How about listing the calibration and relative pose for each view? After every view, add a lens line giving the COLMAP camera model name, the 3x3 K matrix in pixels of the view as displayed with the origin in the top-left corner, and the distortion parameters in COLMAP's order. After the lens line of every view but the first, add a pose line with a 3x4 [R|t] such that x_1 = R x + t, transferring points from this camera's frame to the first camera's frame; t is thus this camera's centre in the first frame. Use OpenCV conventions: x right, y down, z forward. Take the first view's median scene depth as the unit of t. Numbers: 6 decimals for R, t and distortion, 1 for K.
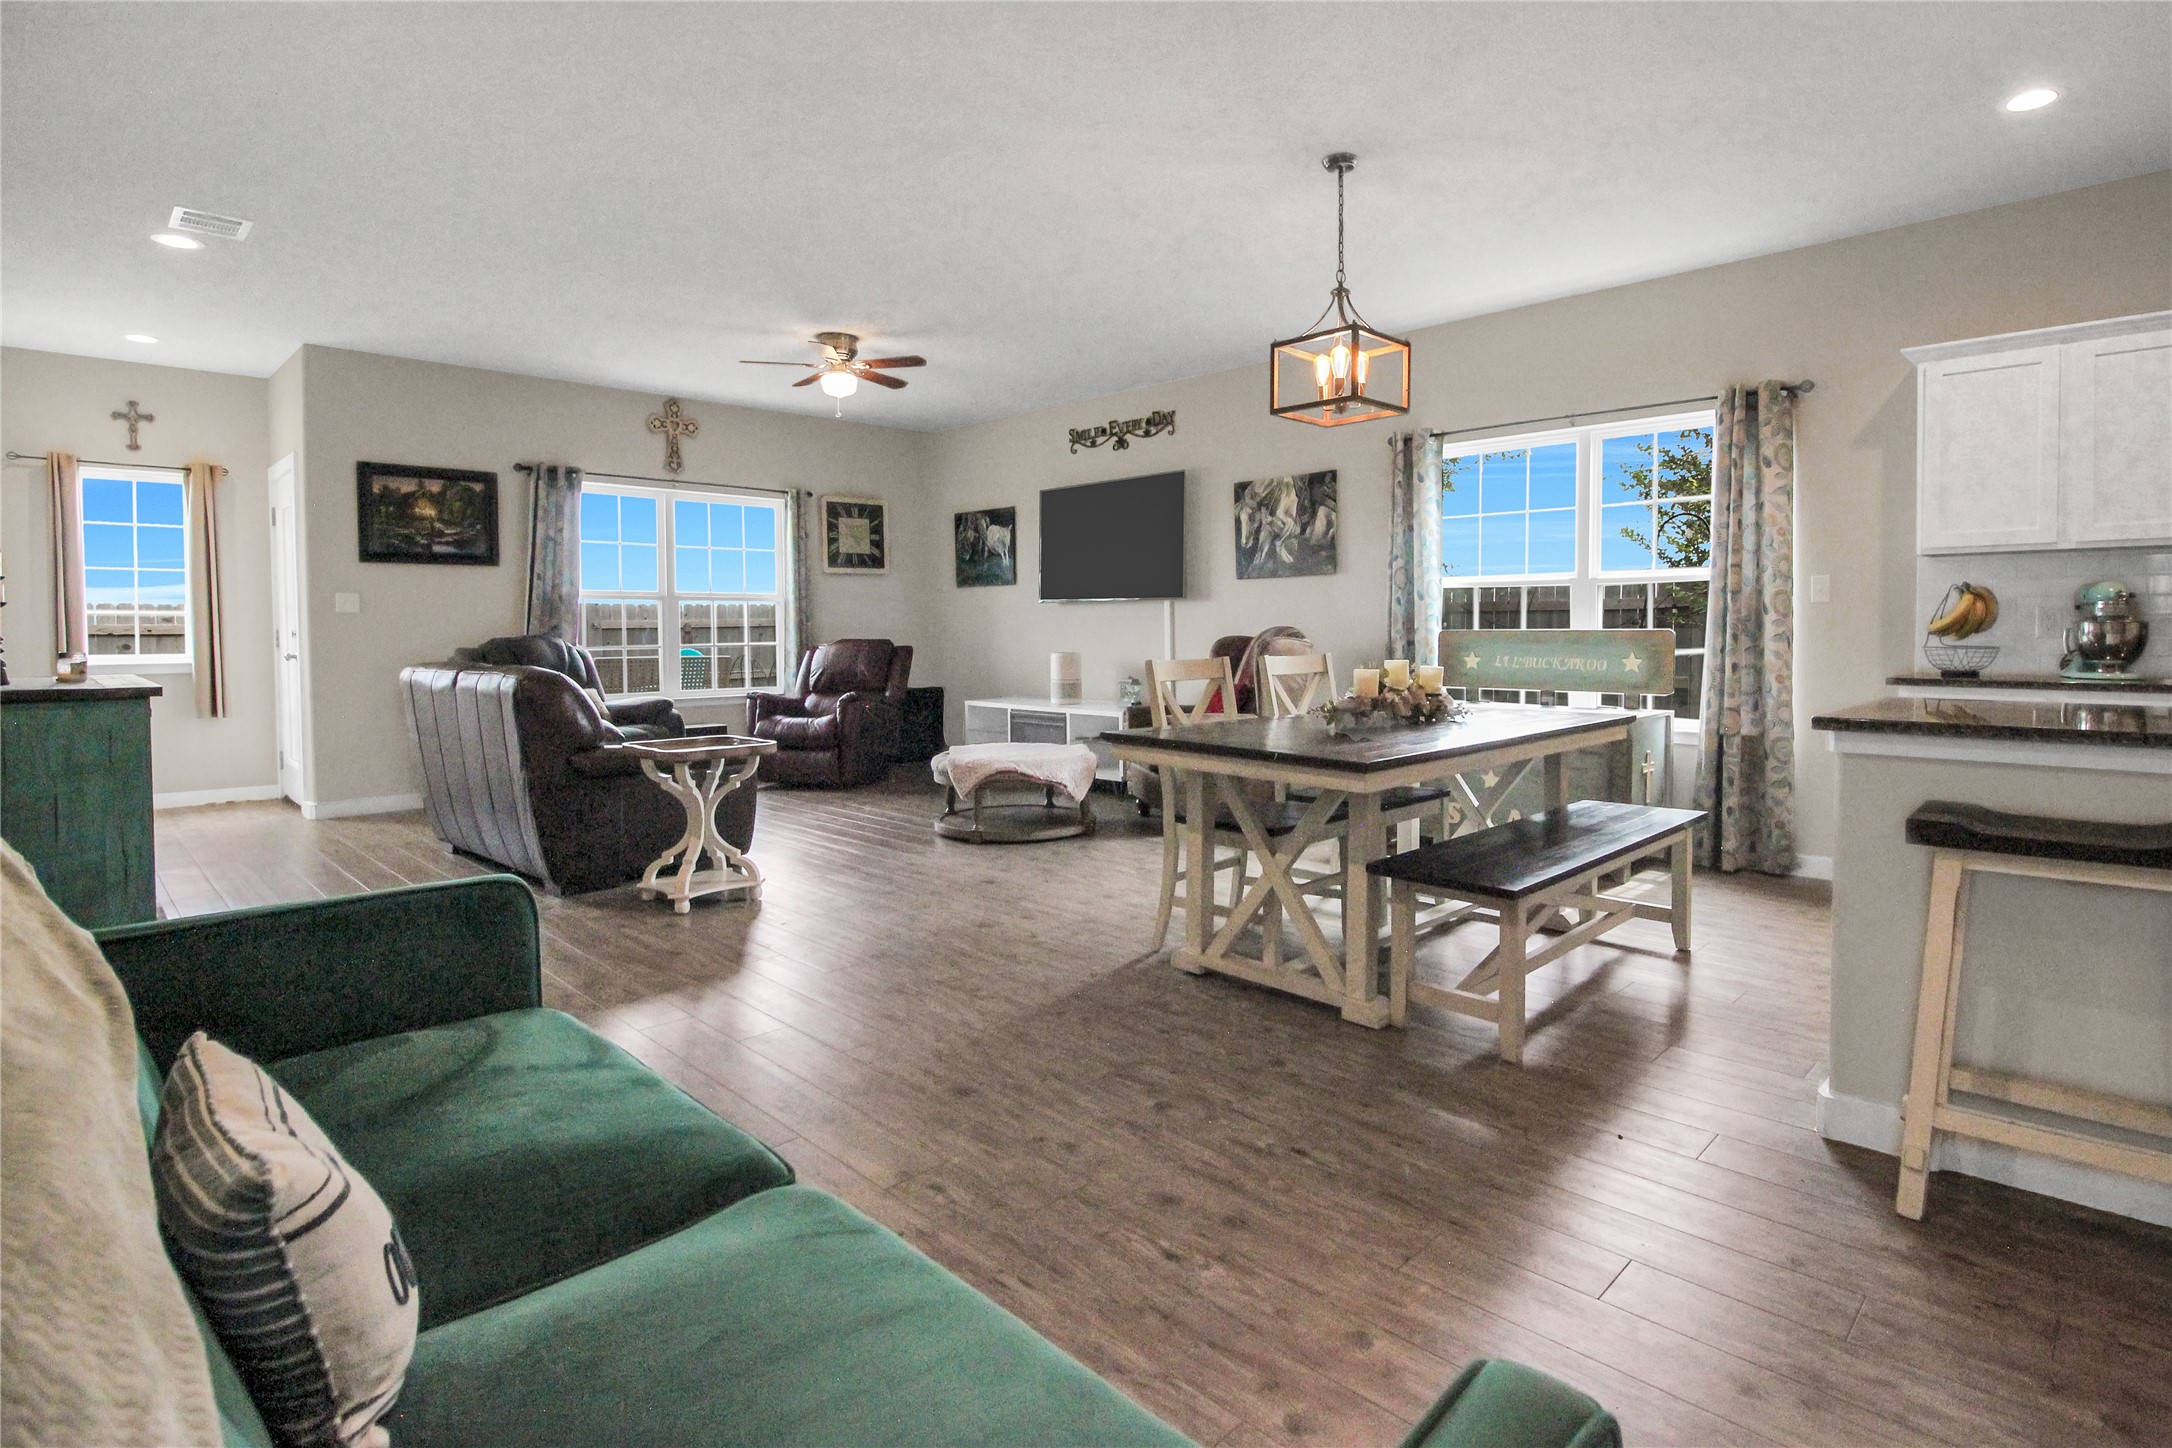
lens RADIAL K [[1068.1, 0, 1158.2], [0, 1068.1, 663.7], [0, 0, 1]] dist [-0.000280, -0.011433]
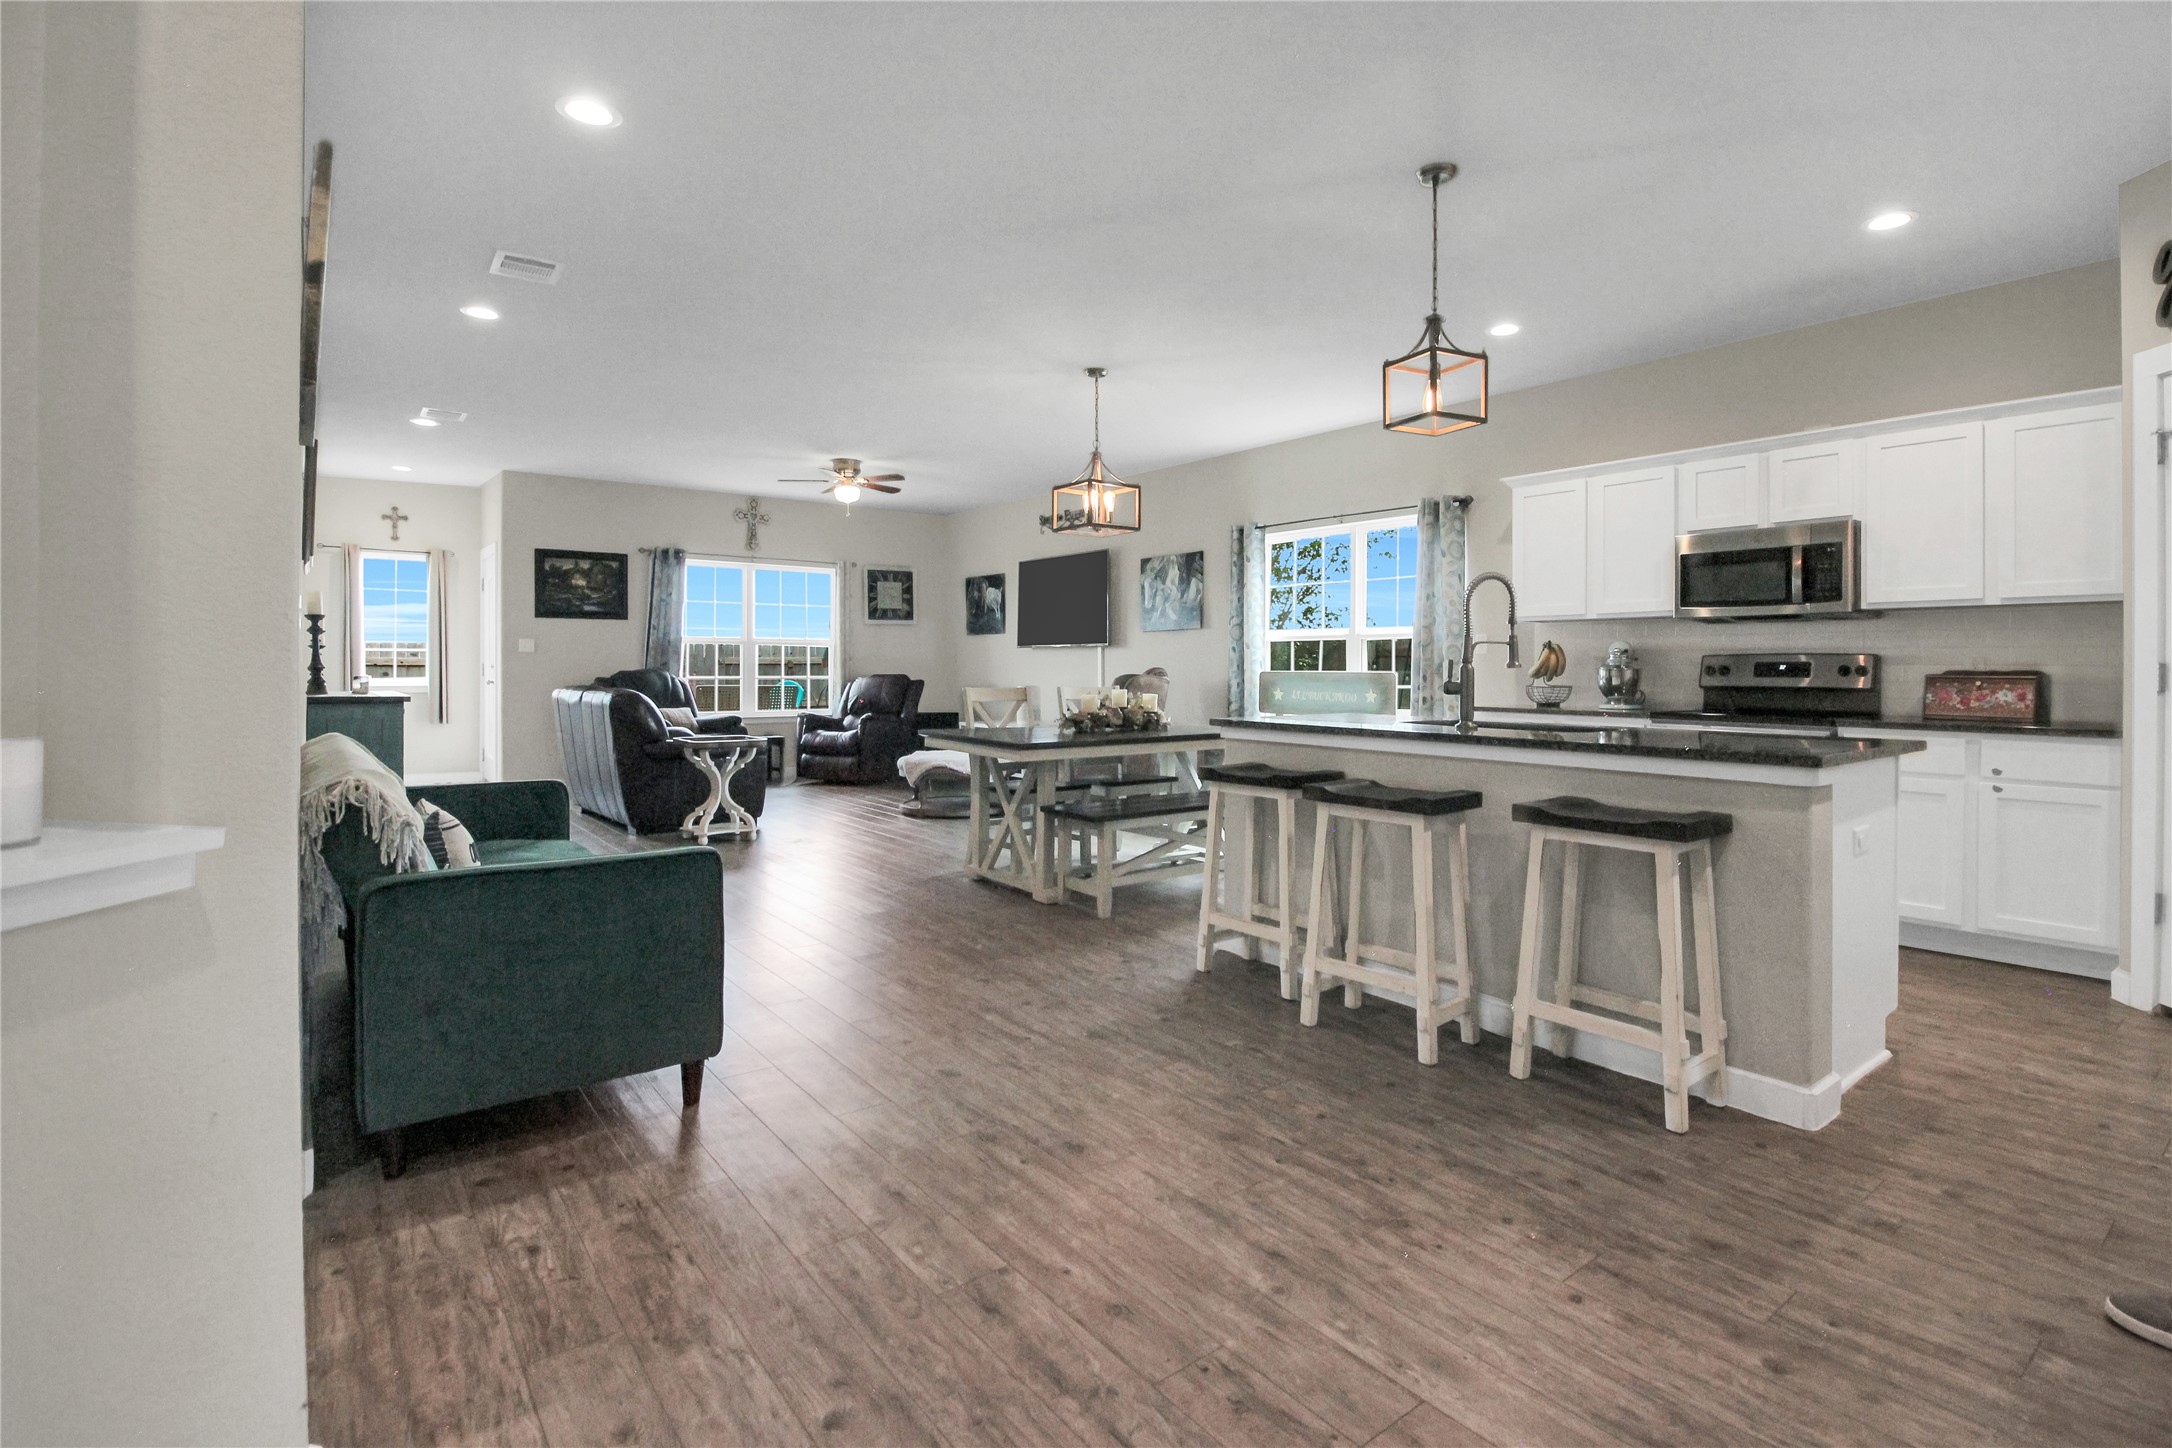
lens RADIAL K [[1026.9, 0, 1130.7], [0, 1026.9, 673.9], [0, 0, 1]] dist [0.000271, -0.000133]
pose [[0.990182, 0.010109, -0.139418, 0.242420], [-0.013912, 0.999556, -0.026332, 0.007119], [0.139090, 0.028013, 0.989884, -0.264161]]
